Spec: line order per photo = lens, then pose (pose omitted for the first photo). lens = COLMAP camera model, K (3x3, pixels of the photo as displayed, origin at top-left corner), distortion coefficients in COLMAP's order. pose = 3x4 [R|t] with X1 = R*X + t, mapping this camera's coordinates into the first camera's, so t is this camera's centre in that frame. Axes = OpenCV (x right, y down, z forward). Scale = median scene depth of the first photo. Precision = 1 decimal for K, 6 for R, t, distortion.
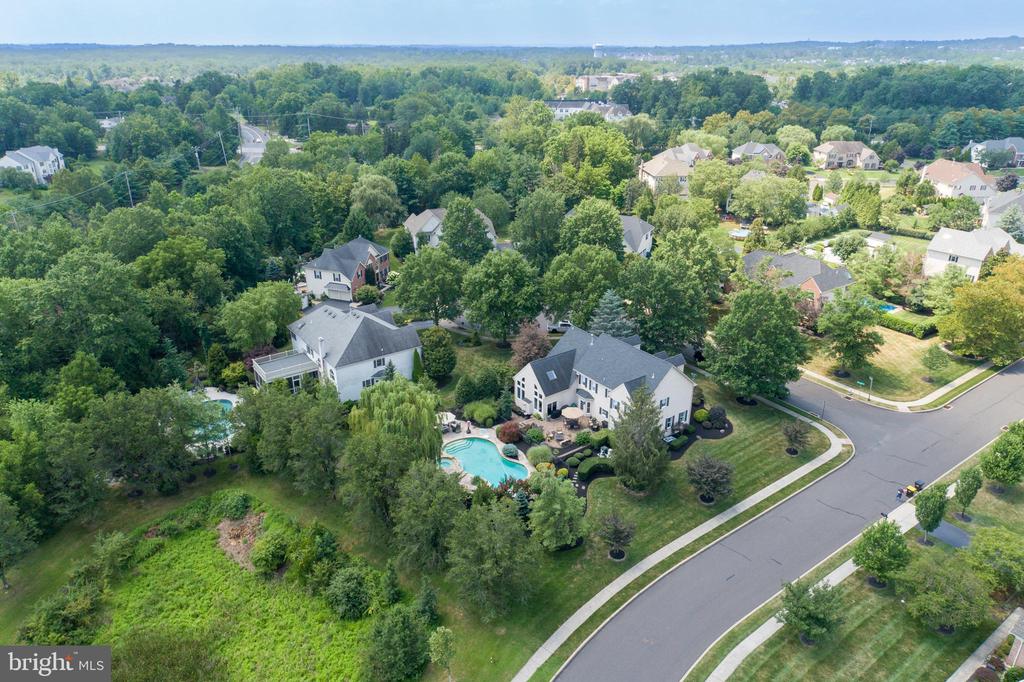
lens RADIAL K [[703.3, 0, 512.0], [0, 703.3, 341.0], [0, 0, 1]] dist [-0.002383, 0.000952]
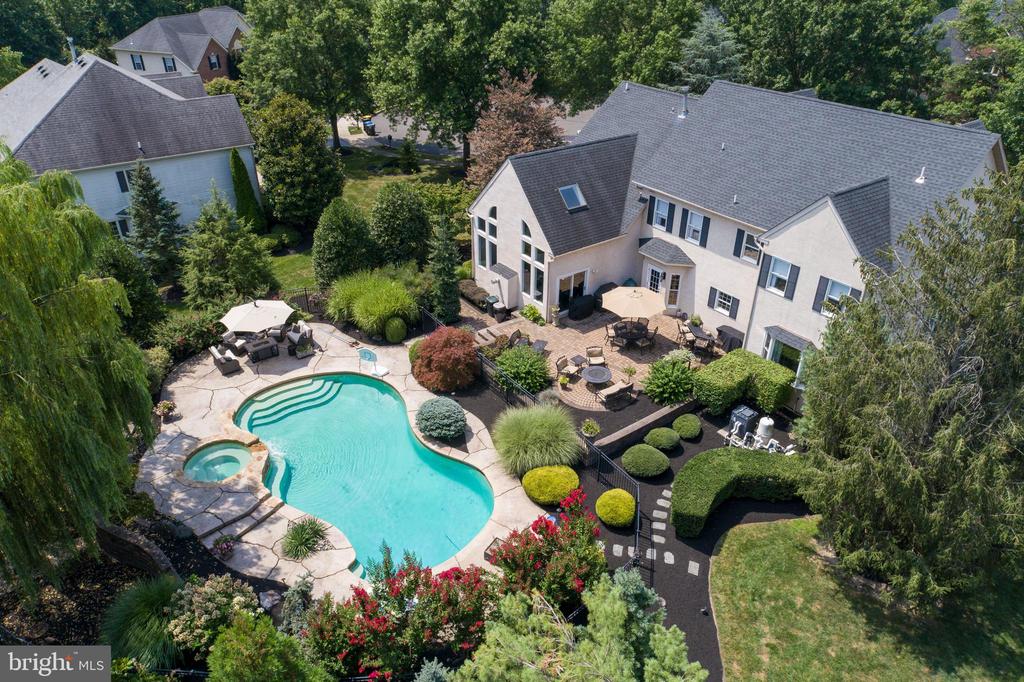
lens RADIAL K [[703.3, 0, 512.0], [0, 703.3, 341.0], [0, 0, 1]] dist [-0.002383, 0.000952]
pose [[0.999968, 0.006328, 0.004852, 0.025347], [-0.006916, 0.991152, 0.132553, 0.074530], [-0.003970, -0.132582, 0.991164, 0.651339]]
